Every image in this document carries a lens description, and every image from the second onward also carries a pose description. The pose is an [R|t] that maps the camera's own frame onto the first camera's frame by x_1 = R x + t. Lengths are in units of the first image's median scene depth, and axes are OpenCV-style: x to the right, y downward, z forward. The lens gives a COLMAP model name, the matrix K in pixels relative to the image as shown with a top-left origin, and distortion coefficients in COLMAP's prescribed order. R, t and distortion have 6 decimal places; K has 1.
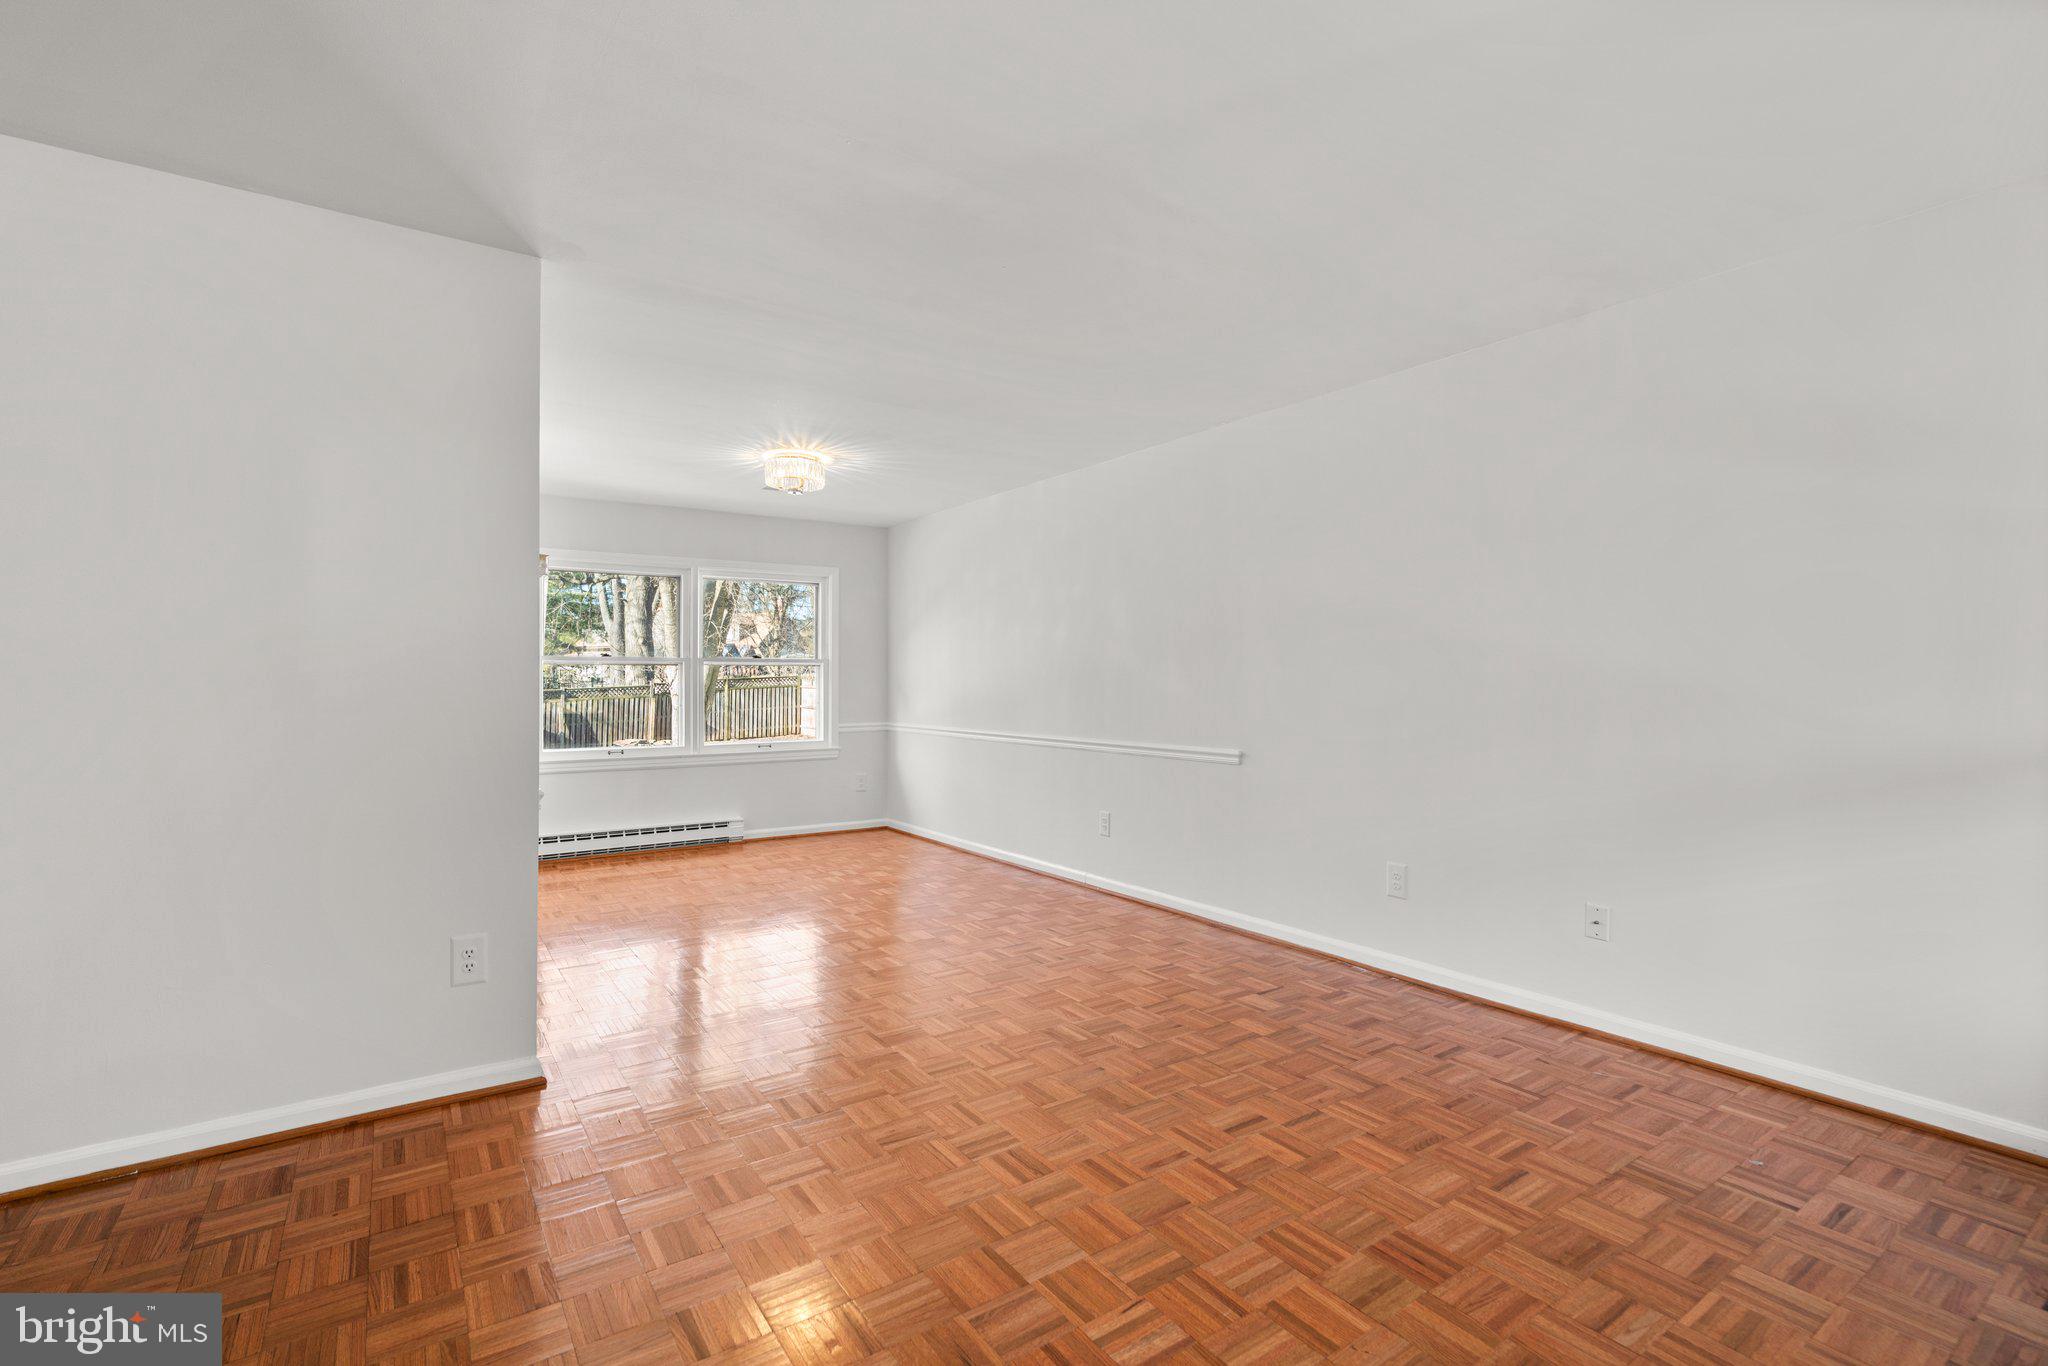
lens RADIAL K [[923.9, 0, 1023.2], [0, 923.9, 676.5], [0, 0, 1]] dist [-0.010728, 0.003103]
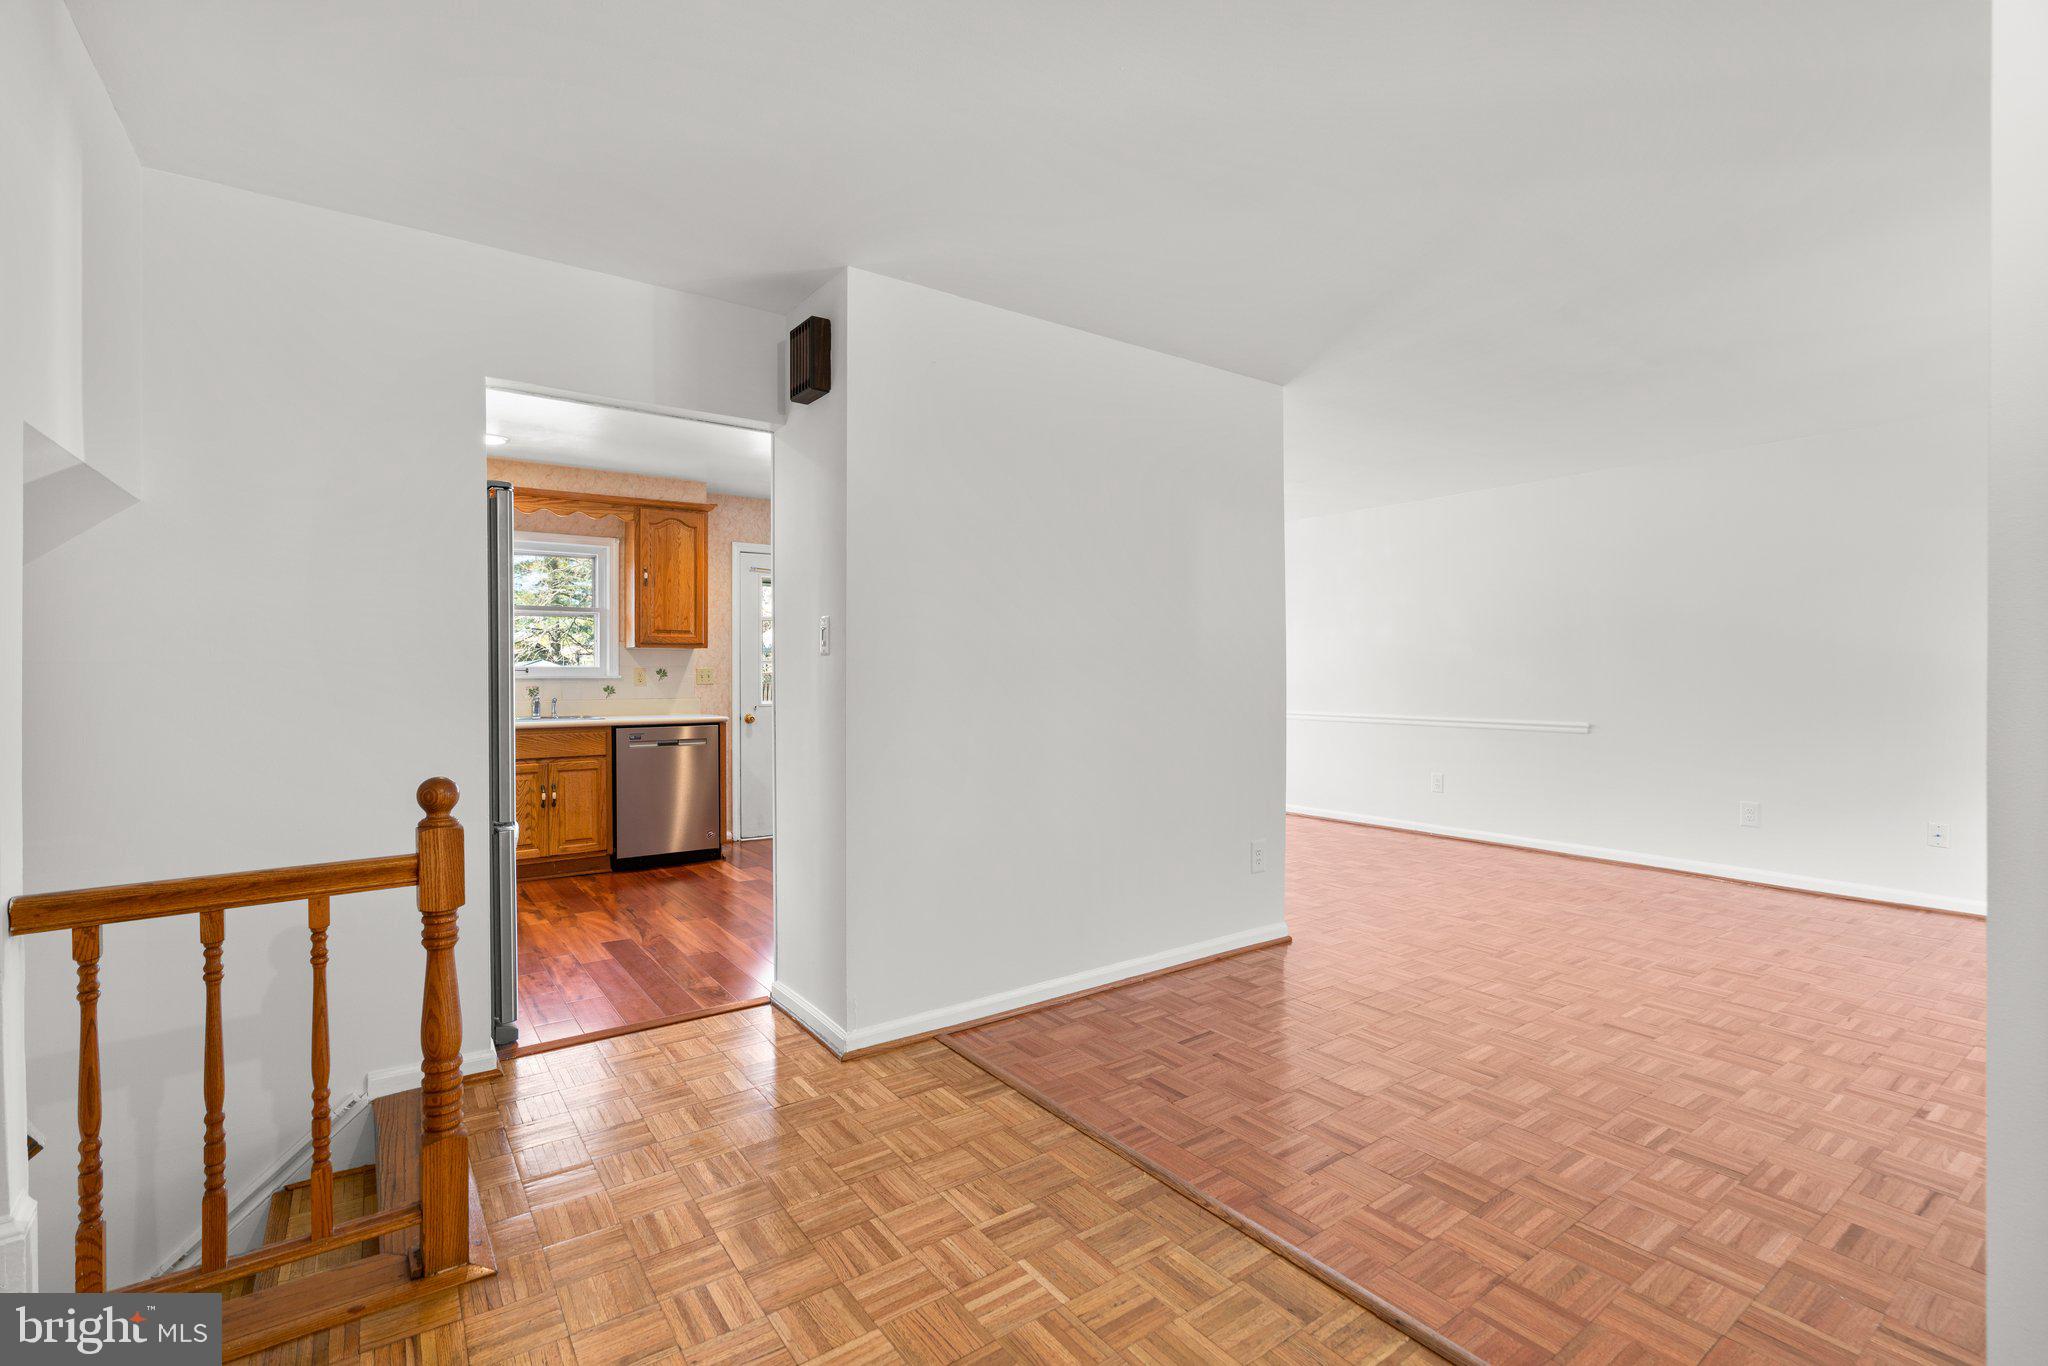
lens RADIAL K [[923.9, 0, 1014.2], [0, 923.9, 680.9], [0, 0, 1]] dist [-0.010728, 0.003103]
pose [[0.999905, -0.004686, 0.012947, -0.838212], [0.004488, 0.999873, 0.015275, -0.003969], [-0.013017, -0.015215, 0.999800, -0.413750]]
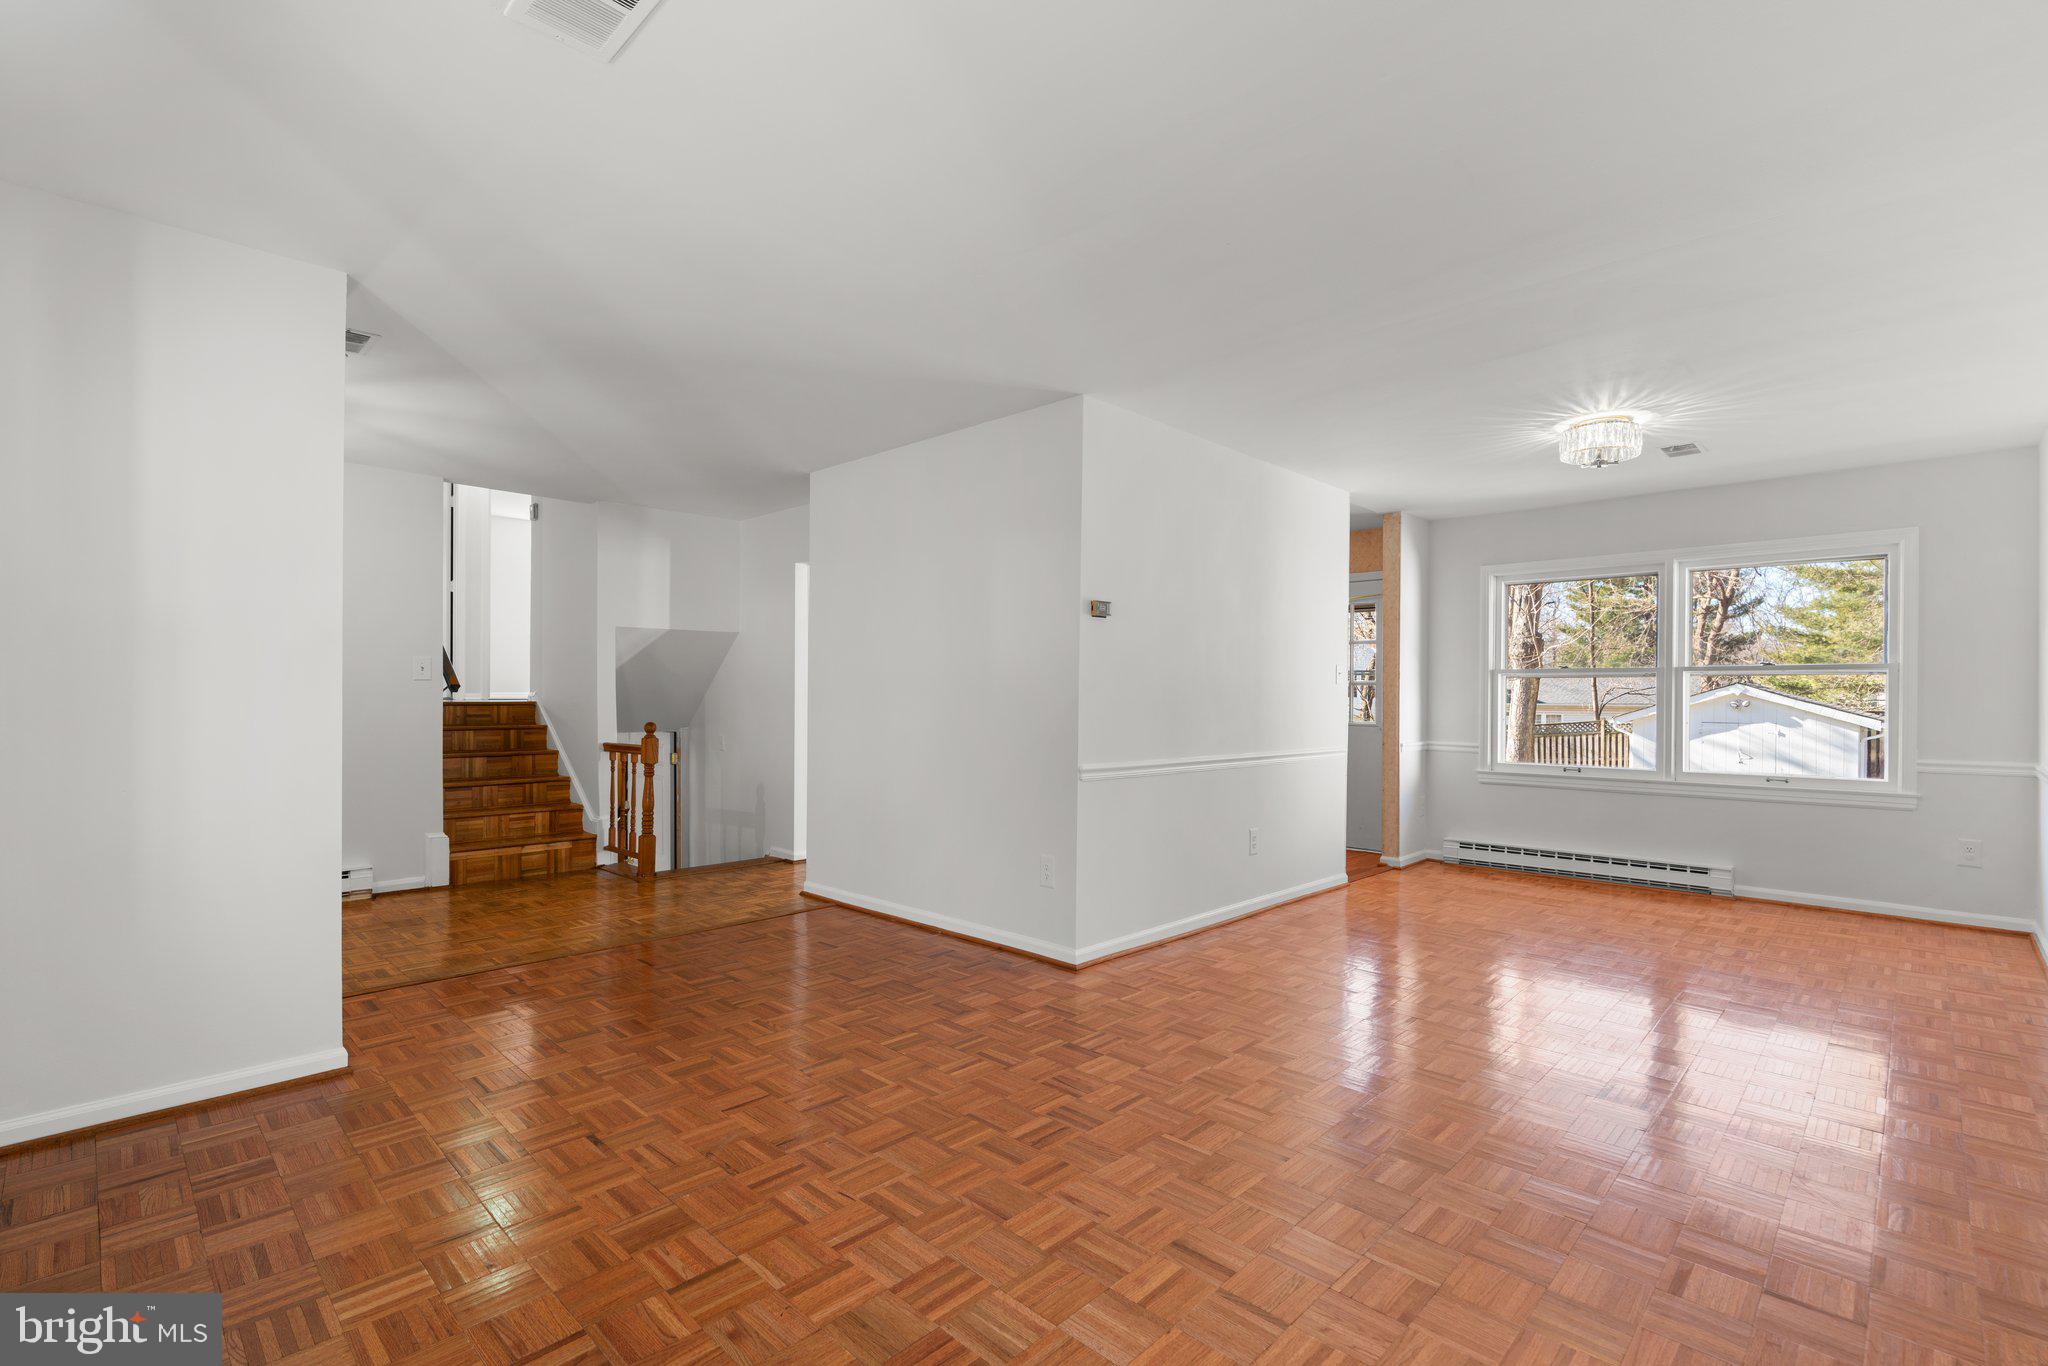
lens RADIAL K [[923.9, 0, 1017.1], [0, 923.9, 695.3], [0, 0, 1]] dist [-0.010728, 0.003103]
pose [[0.184353, -0.004822, -0.982848, 0.749034], [0.004701, 0.999981, -0.004025, 0.015353], [0.982849, -0.003878, 0.184372, 0.549704]]
